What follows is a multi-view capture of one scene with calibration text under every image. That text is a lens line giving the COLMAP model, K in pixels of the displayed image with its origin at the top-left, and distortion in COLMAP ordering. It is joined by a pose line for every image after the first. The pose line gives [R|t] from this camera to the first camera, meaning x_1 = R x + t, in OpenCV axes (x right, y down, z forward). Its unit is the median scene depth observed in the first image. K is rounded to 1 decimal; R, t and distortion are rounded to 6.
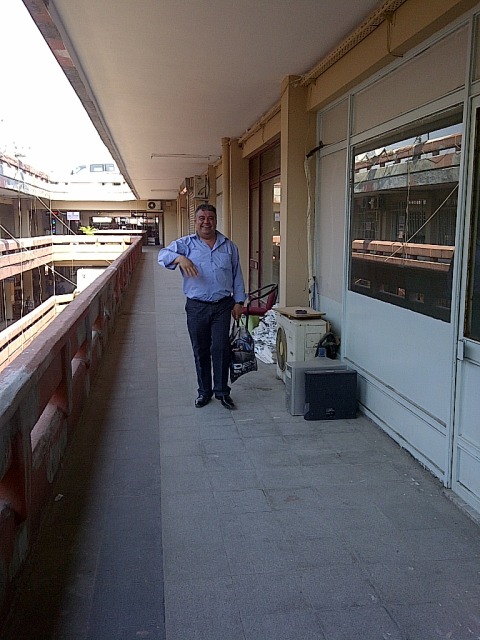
lens RADIAL K [[646.0, 0, 238.2], [0, 646.0, 325.1], [0, 0, 1]] dist [0.035854, 0.000000]
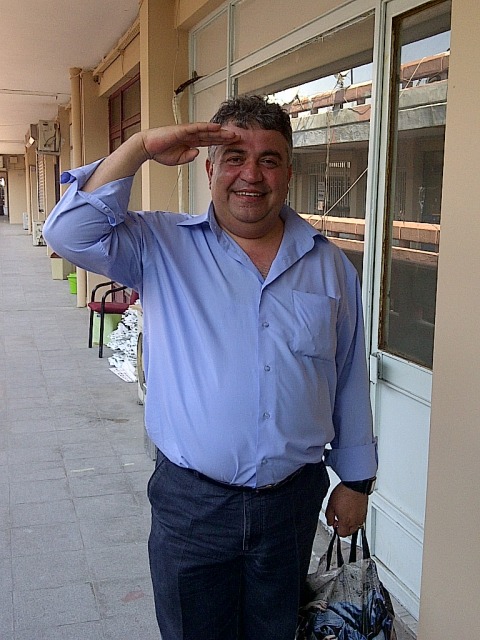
lens RADIAL K [[827.3, 0, 242.1], [0, 827.3, 326.3], [0, 0, 1]] dist [0.025576, 0.000000]
pose [[0.989389, -0.012532, 0.144747, 0.031291], [0.011504, 0.999902, 0.007935, -0.006288], [-0.144833, -0.006186, 0.989437, 0.060899]]
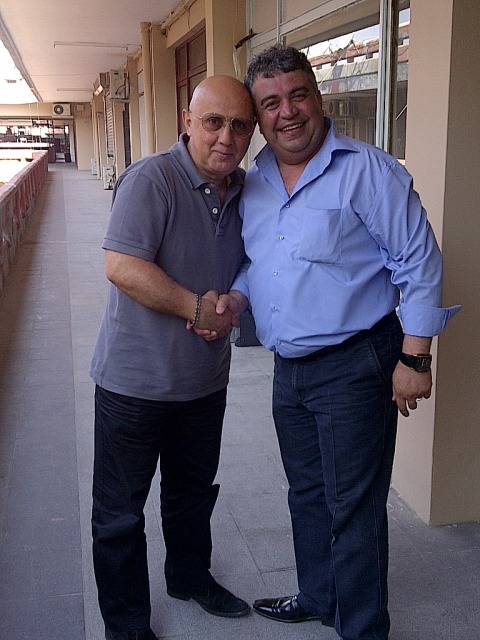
lens RADIAL K [[827.3, 0, 265.2], [0, 827.3, 355.9], [0, 0, 1]] dist [0.025576, 0.000000]
pose [[0.994808, -0.024104, 0.098876, 0.018924], [0.013981, 0.994704, 0.101822, 0.027092], [-0.100807, -0.099911, 0.989877, -0.103409]]
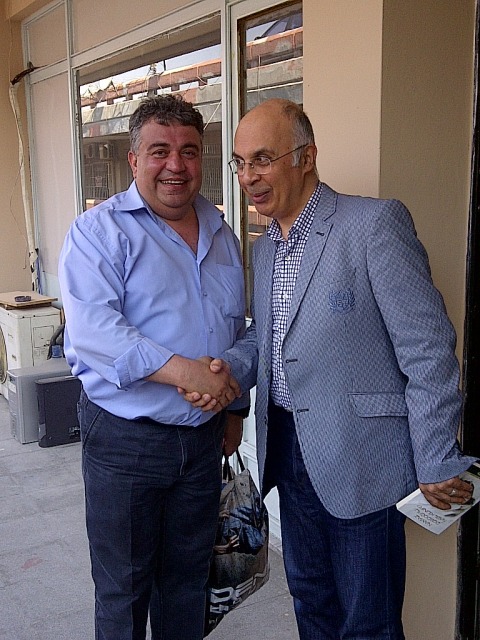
lens RADIAL K [[827.3, 0, 239.3], [0, 827.3, 328.2], [0, 0, 1]] dist [0.025576, 0.000000]
pose [[0.934432, -0.080030, 0.347033, -0.000353], [0.072088, 0.996757, 0.035758, -0.002147], [-0.348769, -0.008397, 0.937171, 0.031300]]
